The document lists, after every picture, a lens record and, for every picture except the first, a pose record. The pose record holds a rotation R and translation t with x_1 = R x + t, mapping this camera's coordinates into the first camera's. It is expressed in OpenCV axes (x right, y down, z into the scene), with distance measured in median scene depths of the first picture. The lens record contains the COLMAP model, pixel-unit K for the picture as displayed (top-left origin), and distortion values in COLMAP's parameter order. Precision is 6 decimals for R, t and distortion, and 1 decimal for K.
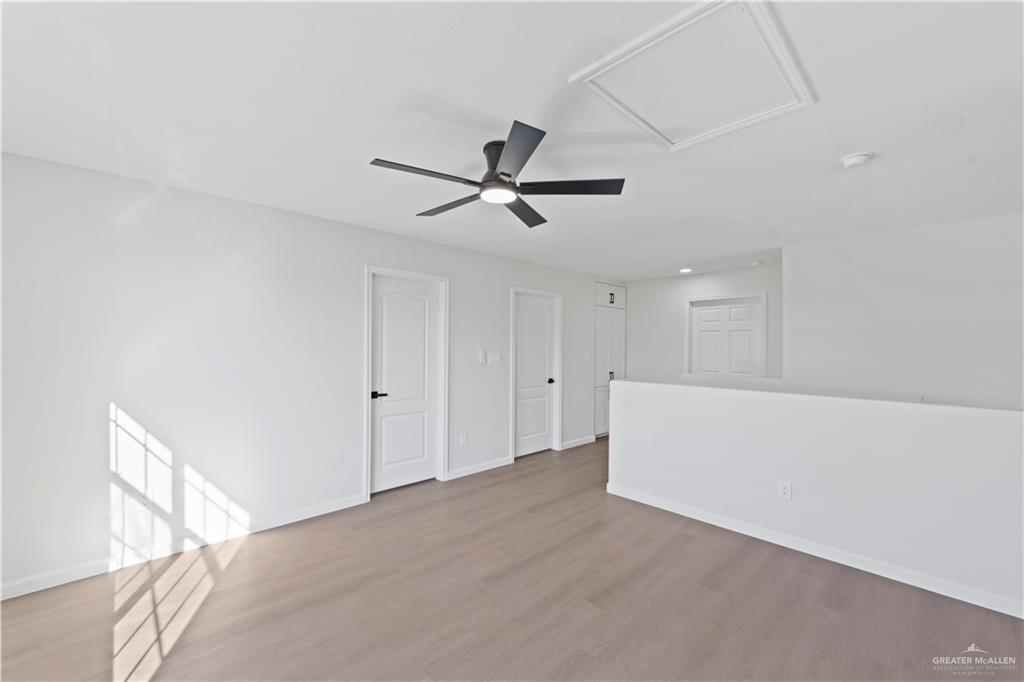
lens RADIAL K [[410.1, 0, 516.5], [0, 410.1, 346.9], [0, 0, 1]] dist [0.002408, 0.000202]
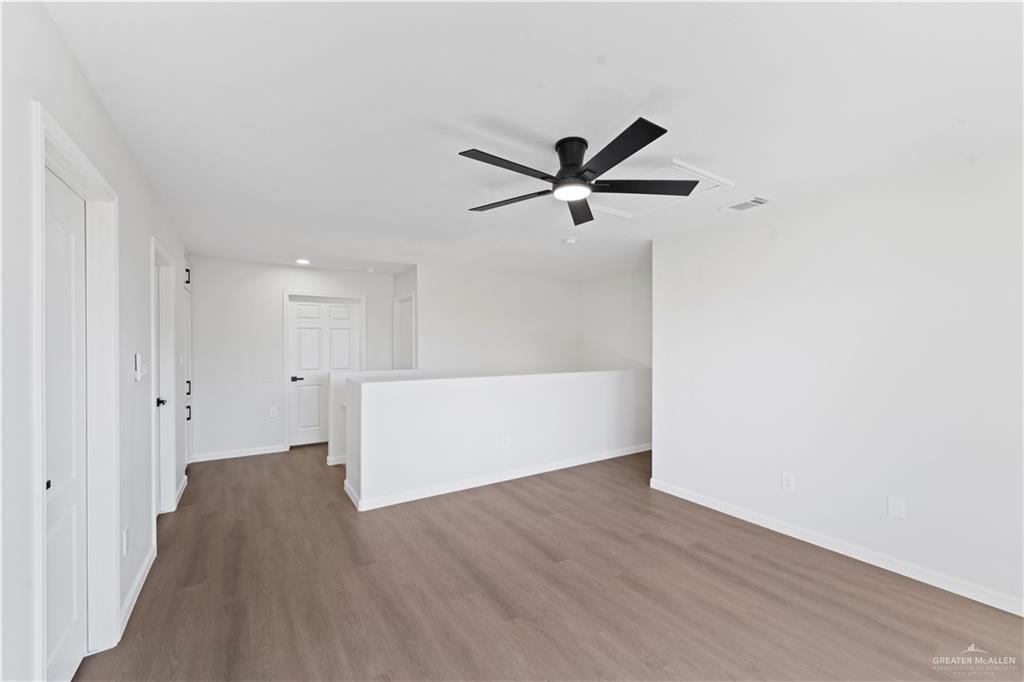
lens RADIAL K [[410.1, 0, 516.5], [0, 410.1, 346.9], [0, 0, 1]] dist [0.002408, 0.000202]
pose [[0.180752, -0.018233, 0.983360, -0.454141], [-0.000563, 0.999826, 0.018642, -0.014203], [-0.983529, -0.003923, 0.180710, 0.402482]]
